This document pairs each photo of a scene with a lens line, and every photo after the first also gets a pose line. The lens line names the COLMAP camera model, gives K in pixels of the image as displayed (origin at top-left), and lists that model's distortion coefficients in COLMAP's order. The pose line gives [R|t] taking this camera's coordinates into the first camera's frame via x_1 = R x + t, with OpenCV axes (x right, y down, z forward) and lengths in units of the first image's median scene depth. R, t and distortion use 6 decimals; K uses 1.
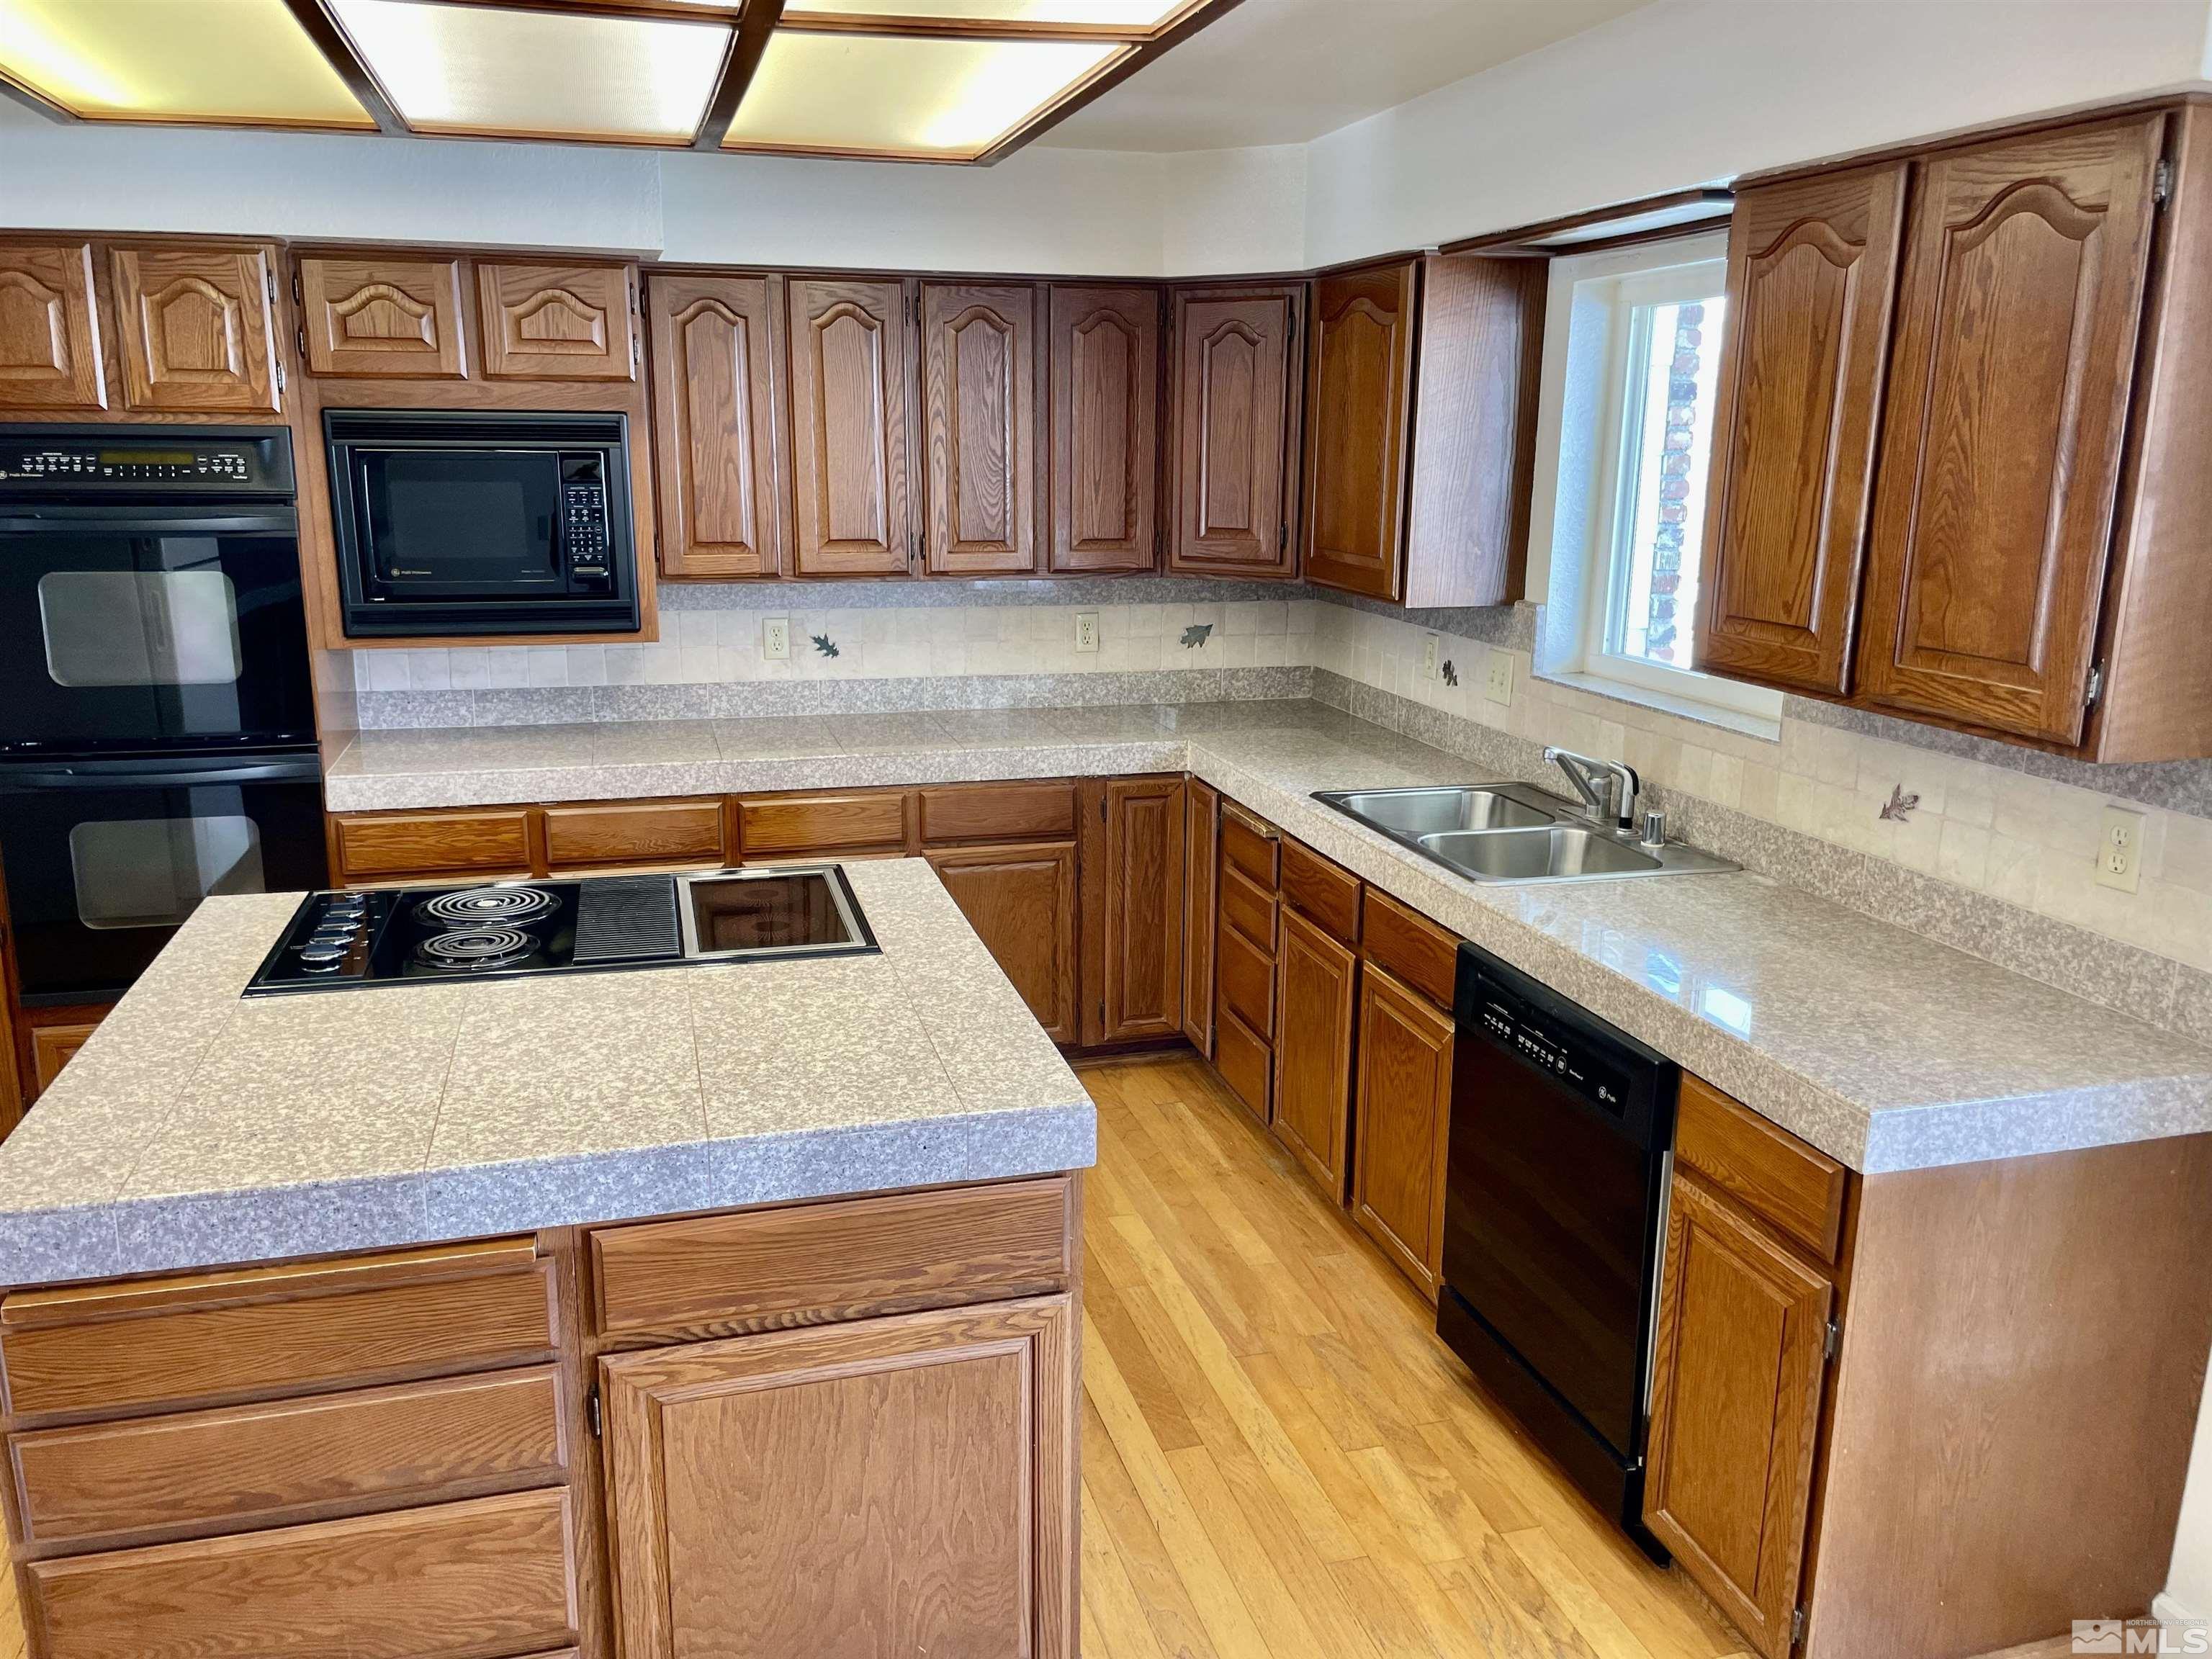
lens RADIAL K [[1678.4, 0, 1090.3], [0, 1678.4, 822.1], [0, 0, 1]] dist [0.081892, -0.114928]
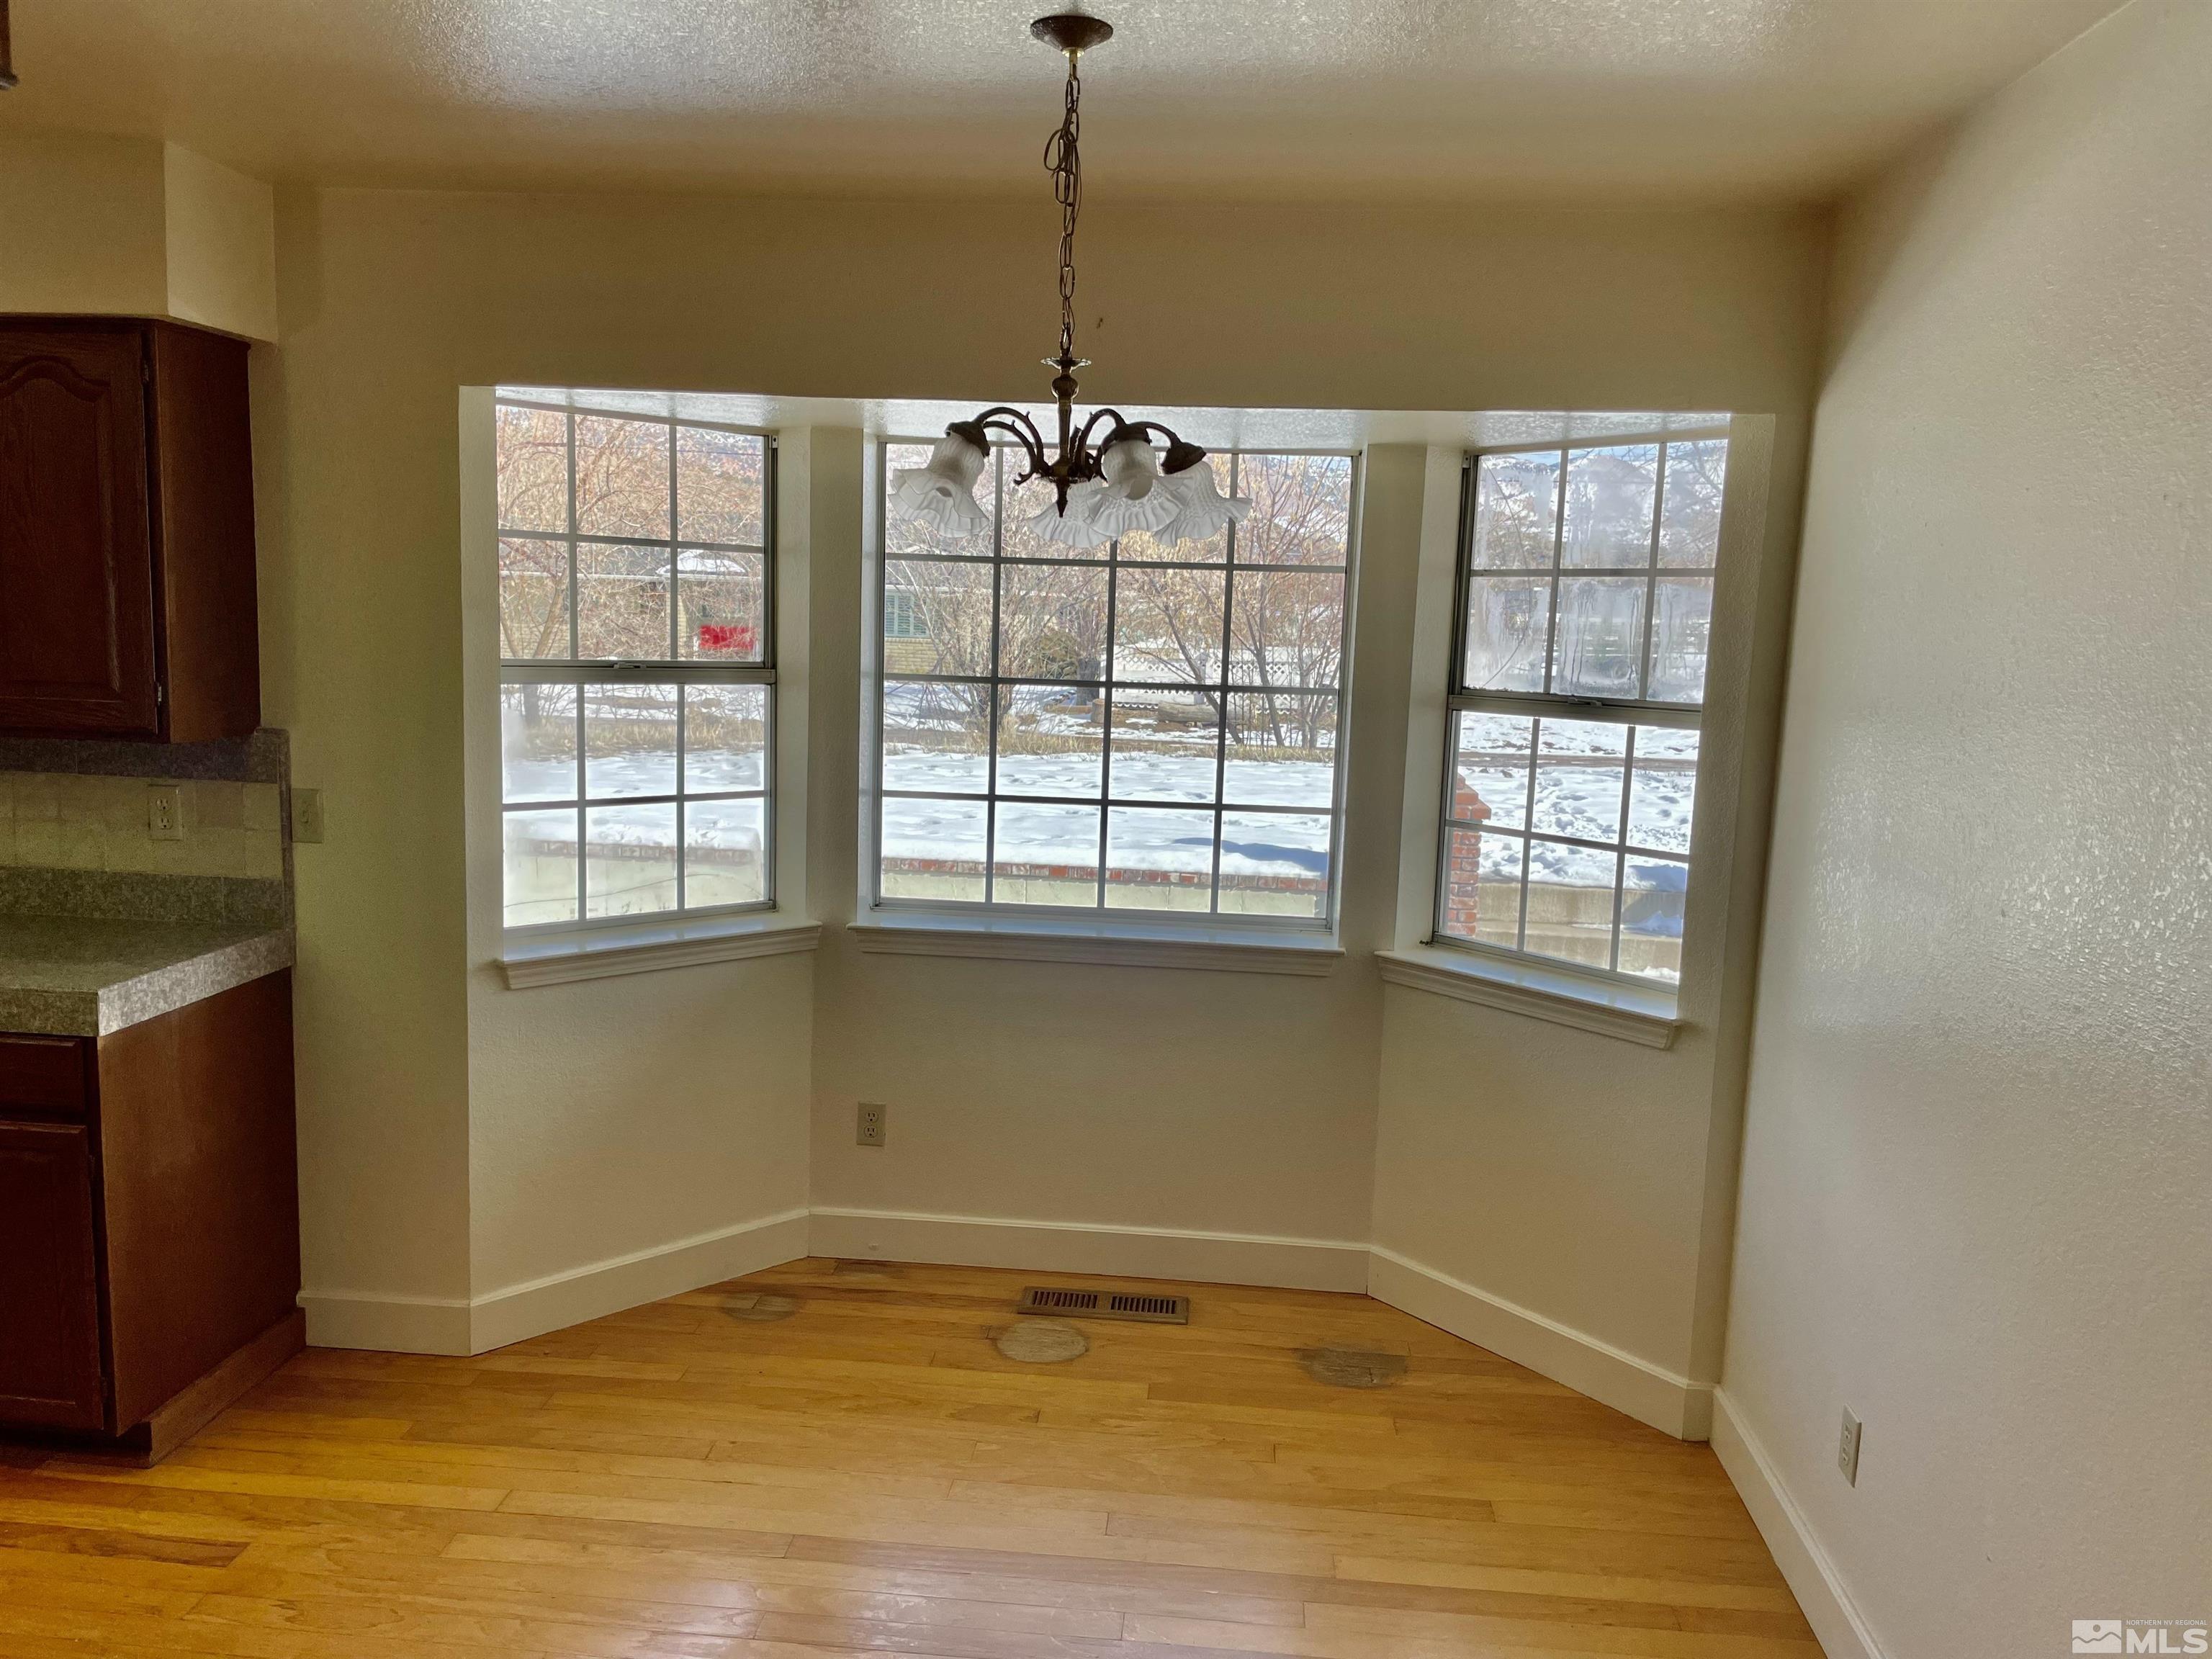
lens RADIAL K [[1678.4, 0, 1111.6], [0, 1678.4, 846.4], [0, 0, 1]] dist [0.081892, -0.114928]
pose [[0.340639, -0.128759, 0.931336, -0.409761], [0.180983, 0.981032, 0.069434, 0.075215], [-0.922610, 0.144904, 0.357481, -0.231941]]
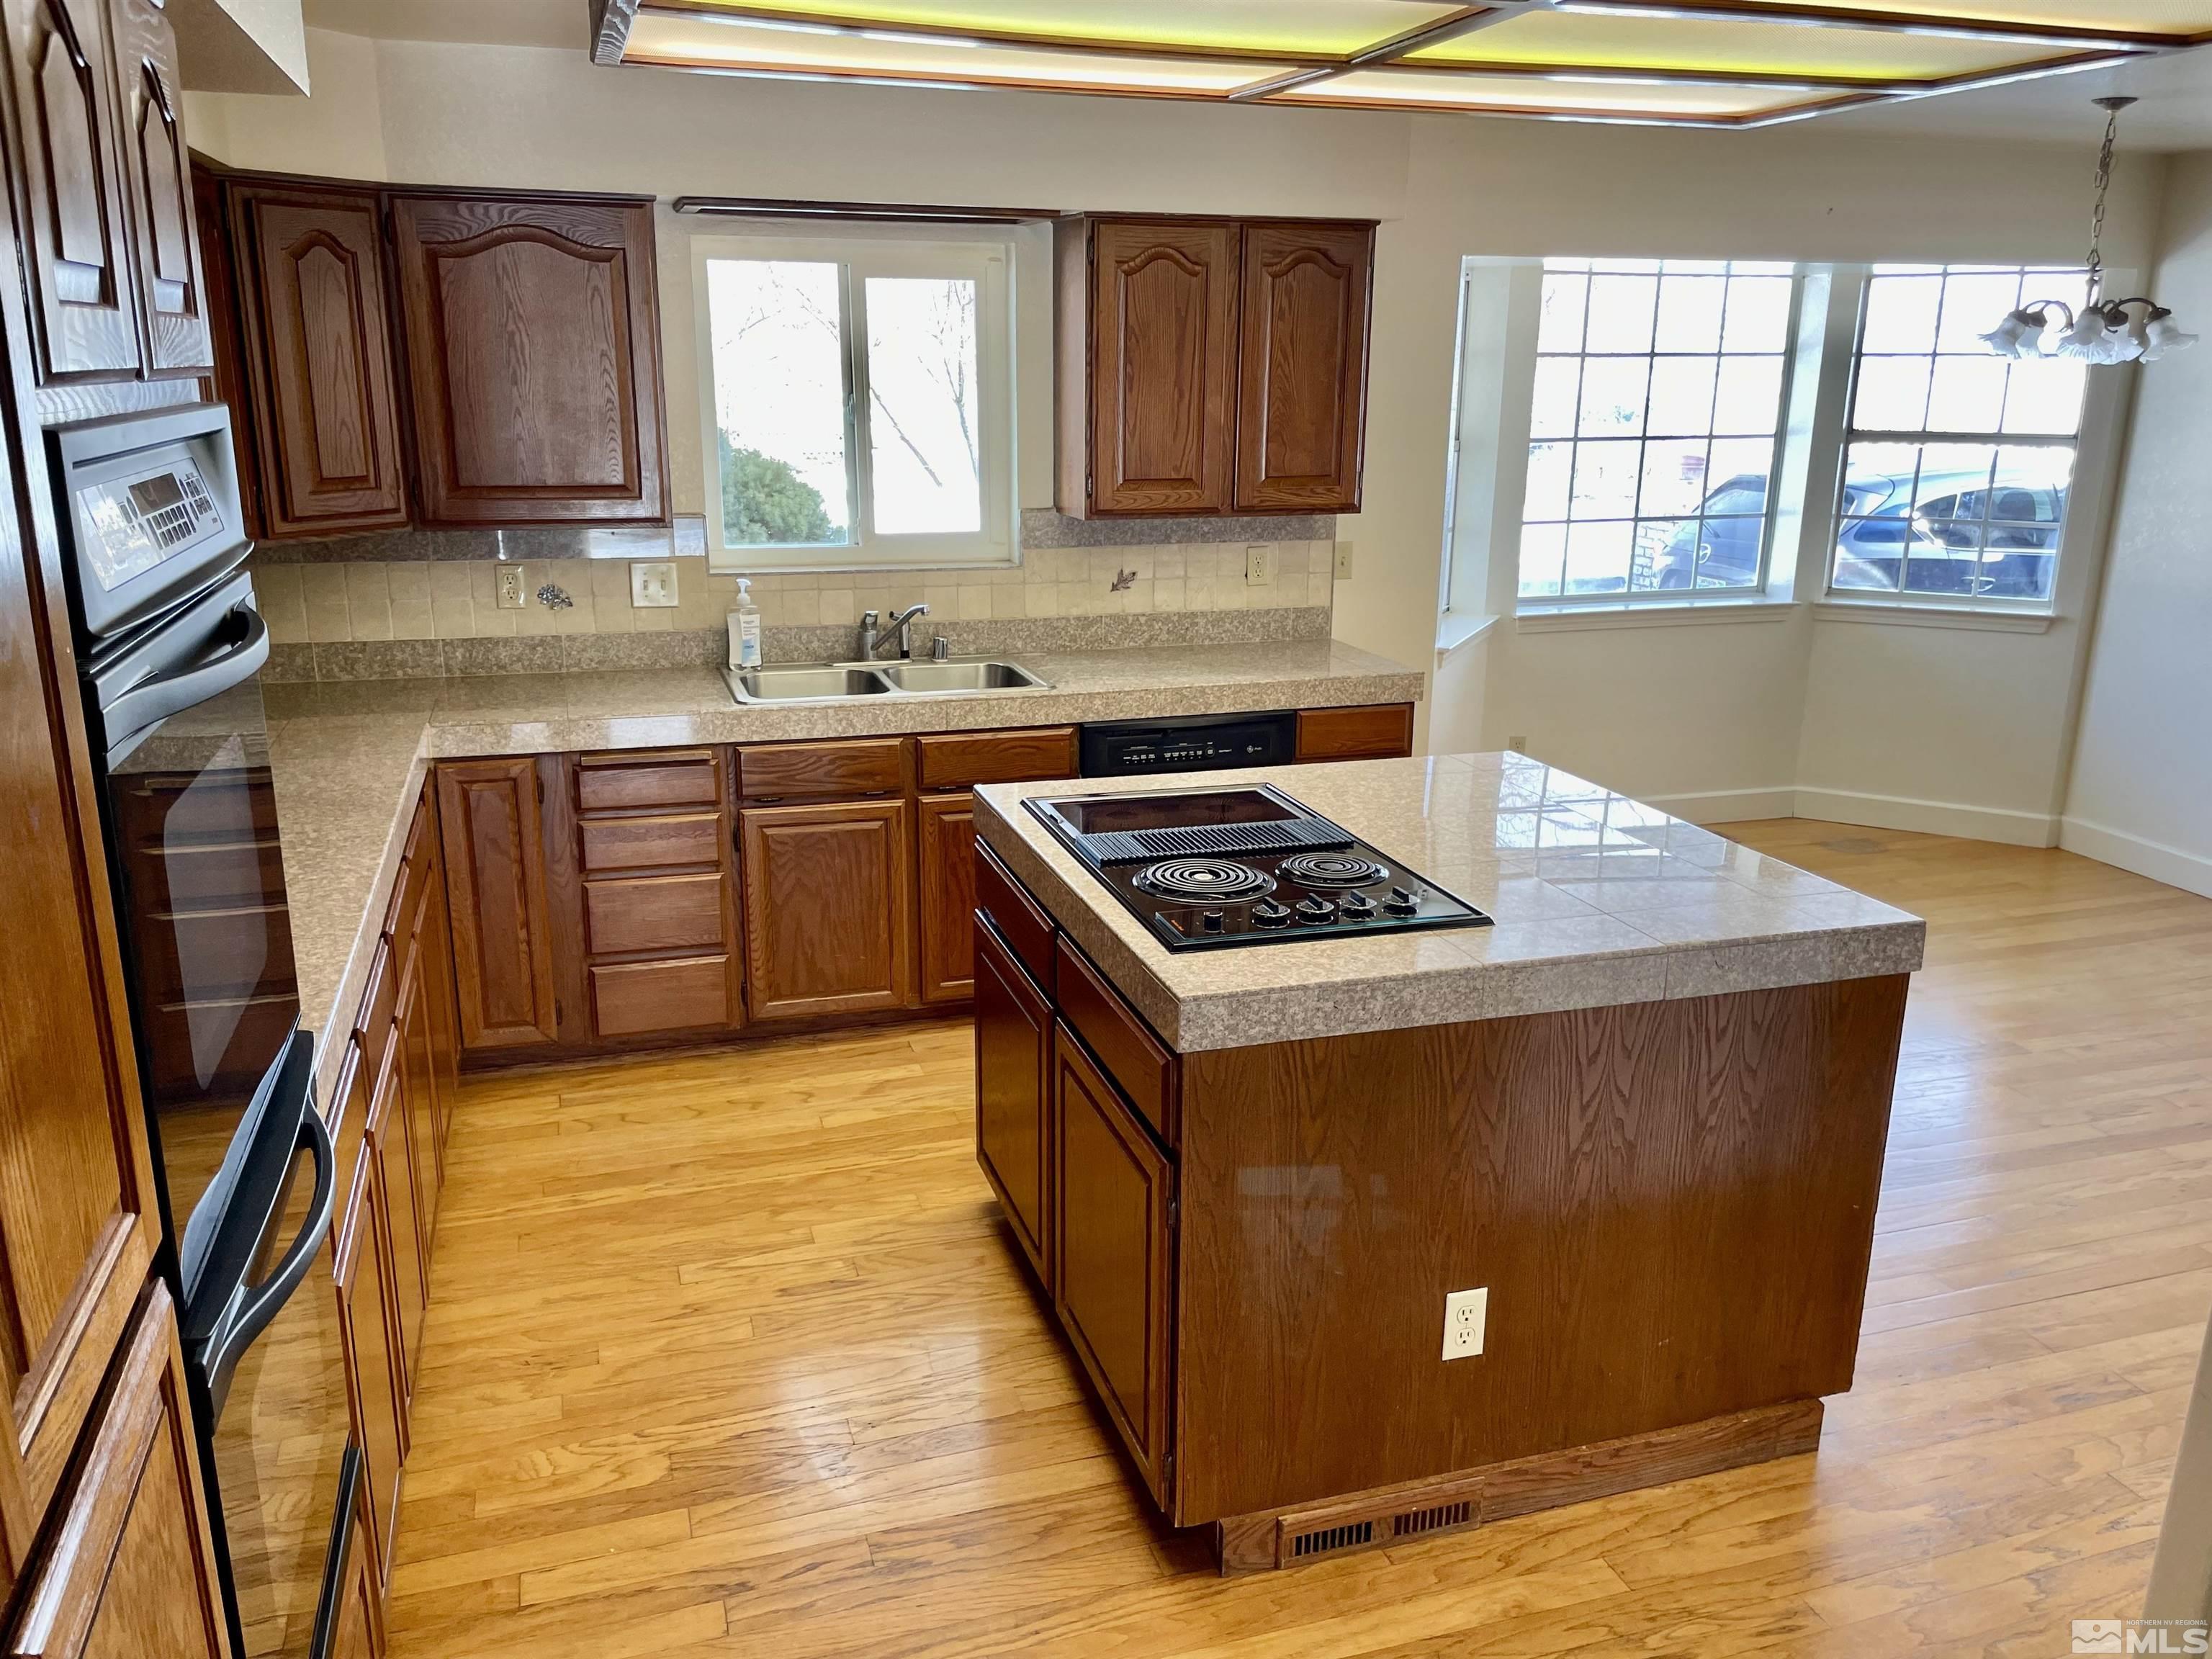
lens RADIAL K [[1678.4, 0, 1095.3], [0, 1678.4, 847.9], [0, 0, 1]] dist [0.081892, -0.114928]
pose [[-0.032152, -0.290878, 0.956220, -1.258169], [0.219593, 0.931282, 0.290676, -0.260878], [-0.975062, 0.219325, 0.033932, 1.002902]]
